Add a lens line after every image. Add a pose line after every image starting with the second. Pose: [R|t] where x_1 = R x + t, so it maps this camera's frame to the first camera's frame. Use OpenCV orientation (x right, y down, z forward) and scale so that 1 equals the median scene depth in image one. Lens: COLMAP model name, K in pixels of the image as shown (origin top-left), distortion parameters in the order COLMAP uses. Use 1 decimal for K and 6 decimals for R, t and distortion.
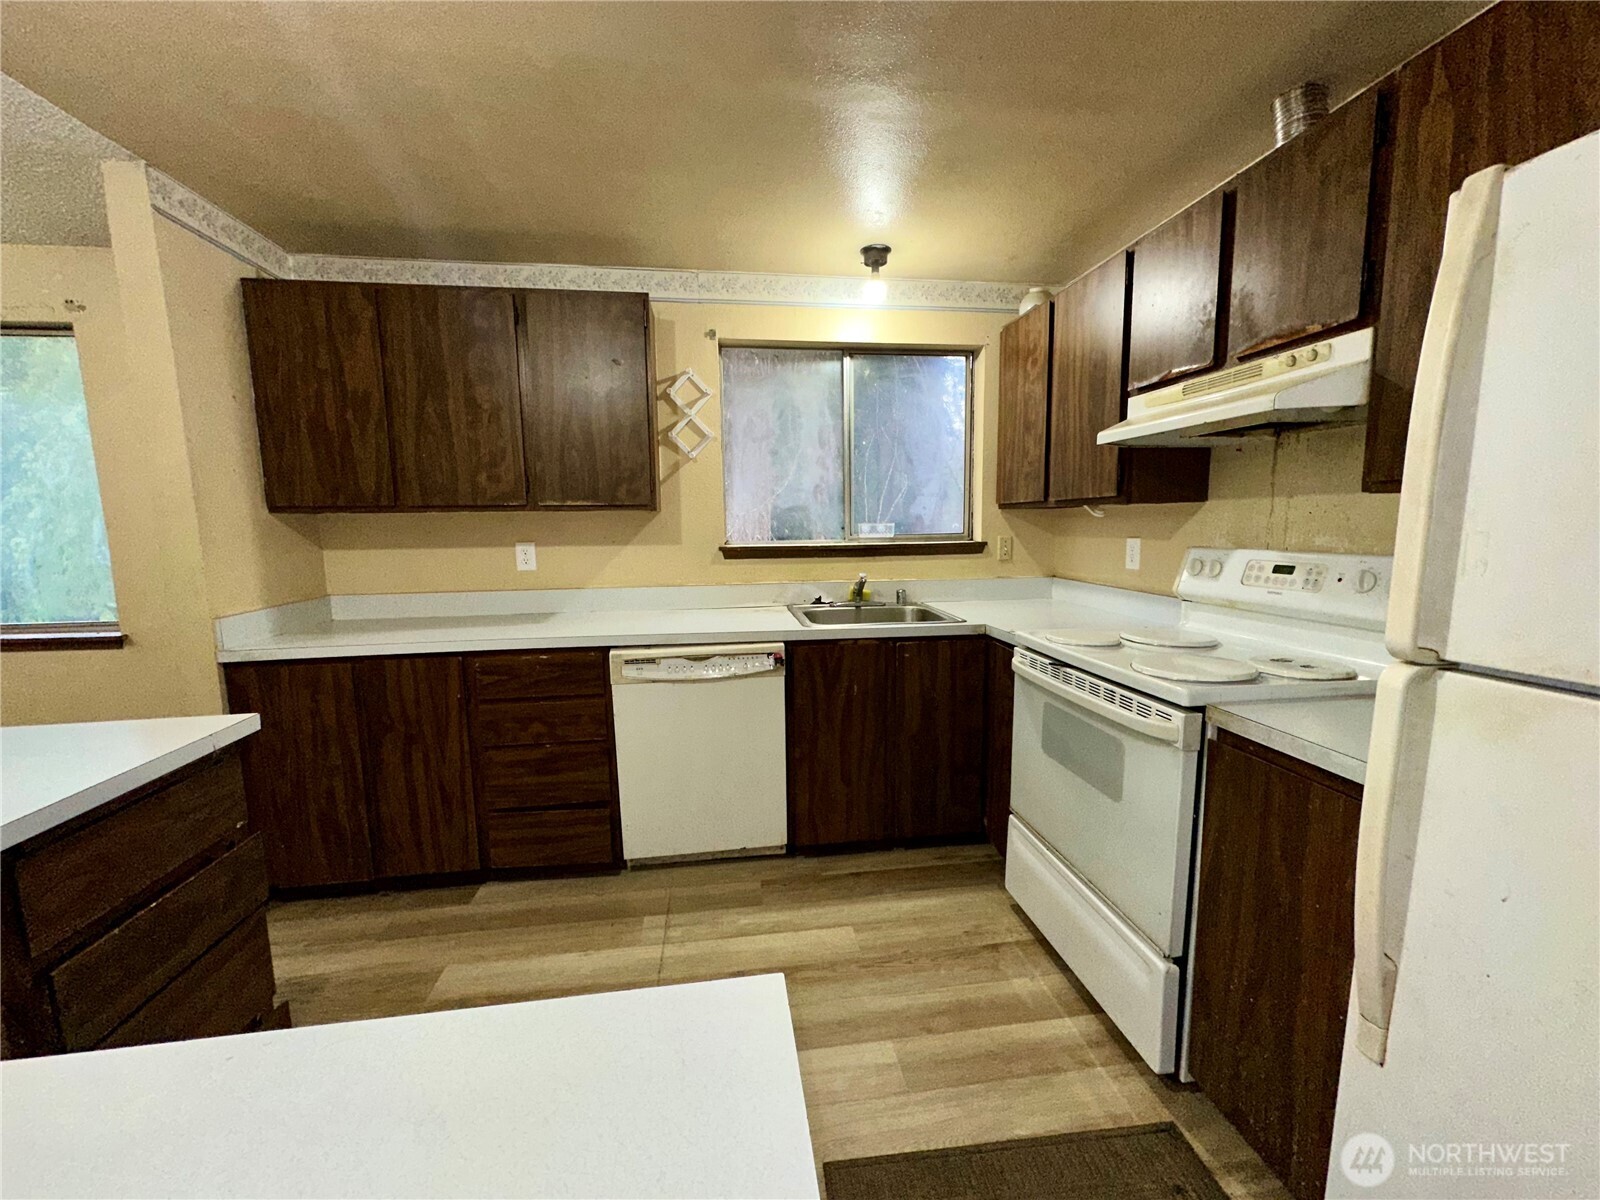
lens RADIAL K [[641.7, 0, 797.8], [0, 641.7, 602.3], [0, 0, 1]] dist [-0.002239, 0.000136]
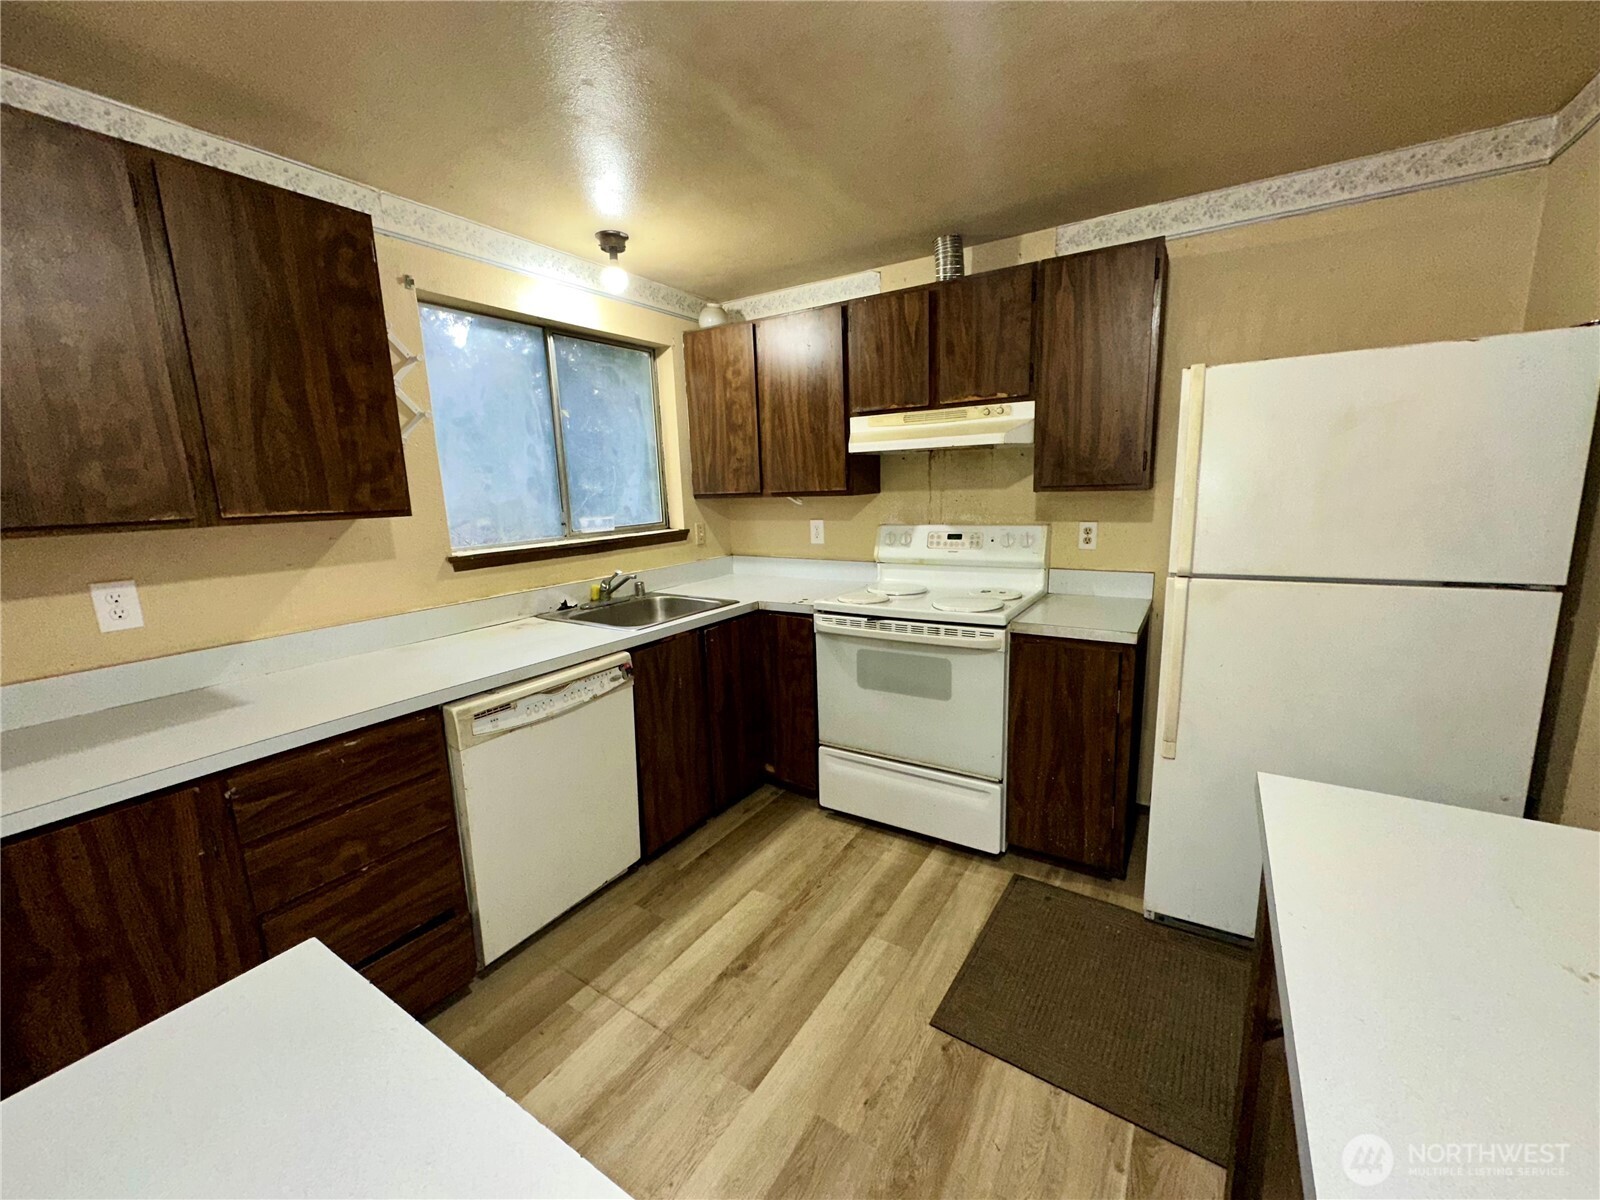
lens RADIAL K [[641.7, 0, 803.3], [0, 641.7, 602.2], [0, 0, 1]] dist [-0.002239, 0.000136]
pose [[0.640293, -0.149118, 0.753518, -0.568724], [0.120991, 0.988309, 0.092772, -0.065882], [-0.758542, 0.031767, 0.650849, 0.191736]]
